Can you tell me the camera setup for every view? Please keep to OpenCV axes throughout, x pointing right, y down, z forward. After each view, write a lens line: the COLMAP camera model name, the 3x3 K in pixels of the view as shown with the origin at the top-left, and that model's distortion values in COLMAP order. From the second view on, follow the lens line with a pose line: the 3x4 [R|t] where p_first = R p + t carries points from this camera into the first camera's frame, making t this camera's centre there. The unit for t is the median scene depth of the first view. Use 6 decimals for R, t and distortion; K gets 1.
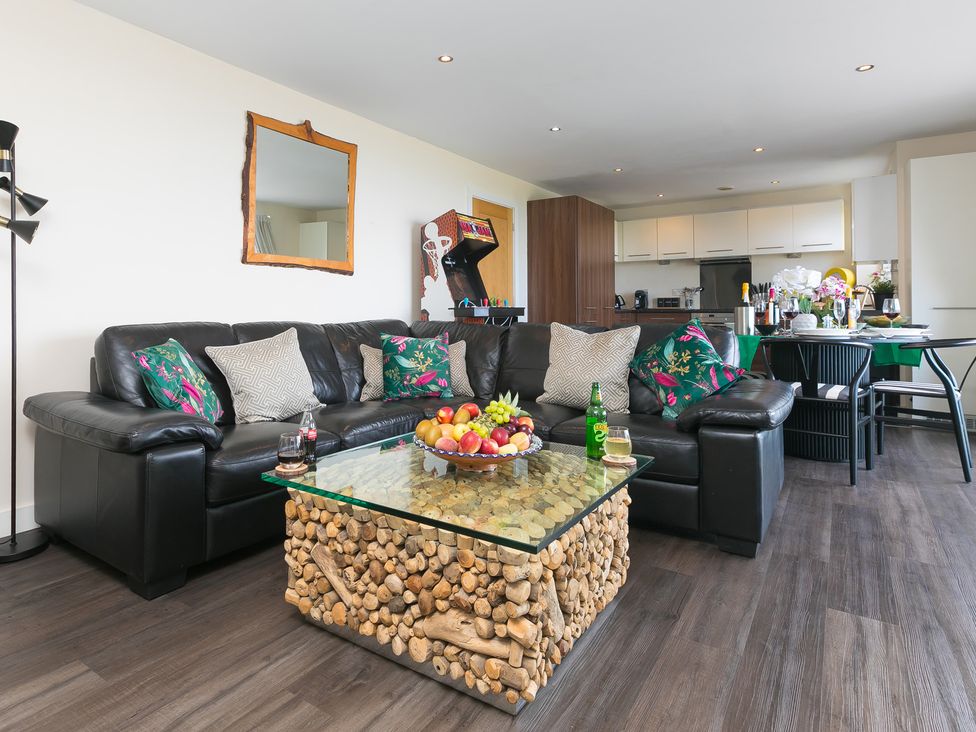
lens RADIAL K [[583.3, 0, 415.8], [0, 583.3, 302.8], [0, 0, 1]] dist [-0.001147, 0.000768]
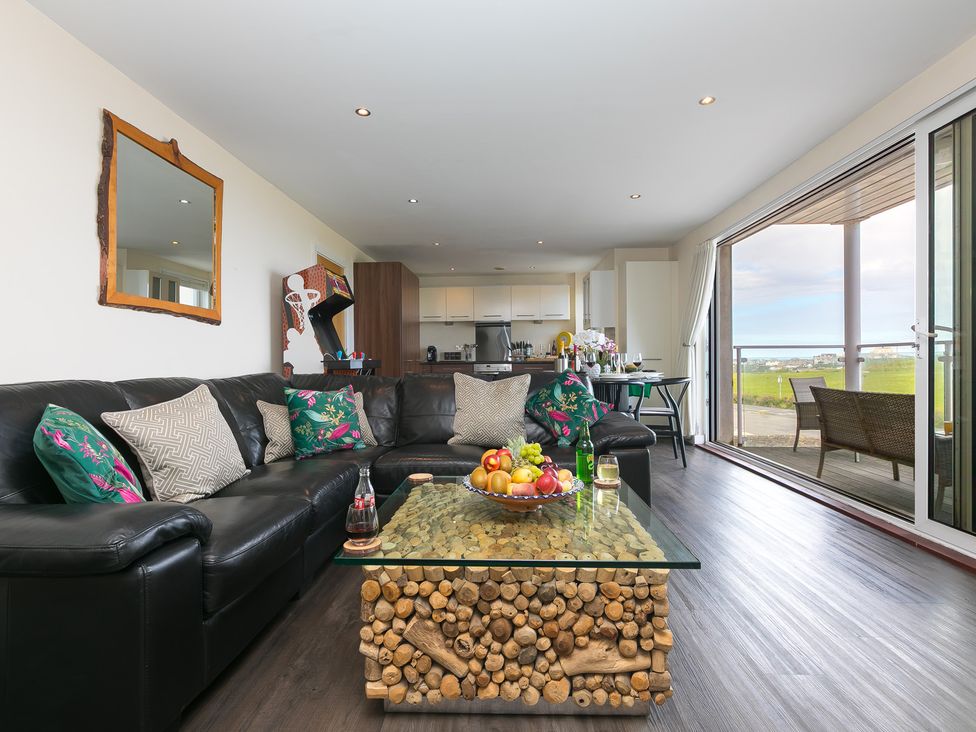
lens RADIAL K [[506.7, 0, 489.8], [0, 506.7, 364.1], [0, 0, 1]] dist [0.001050, 0.000841]
pose [[0.825748, -0.008708, 0.563972, -0.321728], [0.000717, 0.999896, 0.014388, 0.003586], [-0.564039, -0.011476, 0.825668, 0.184082]]
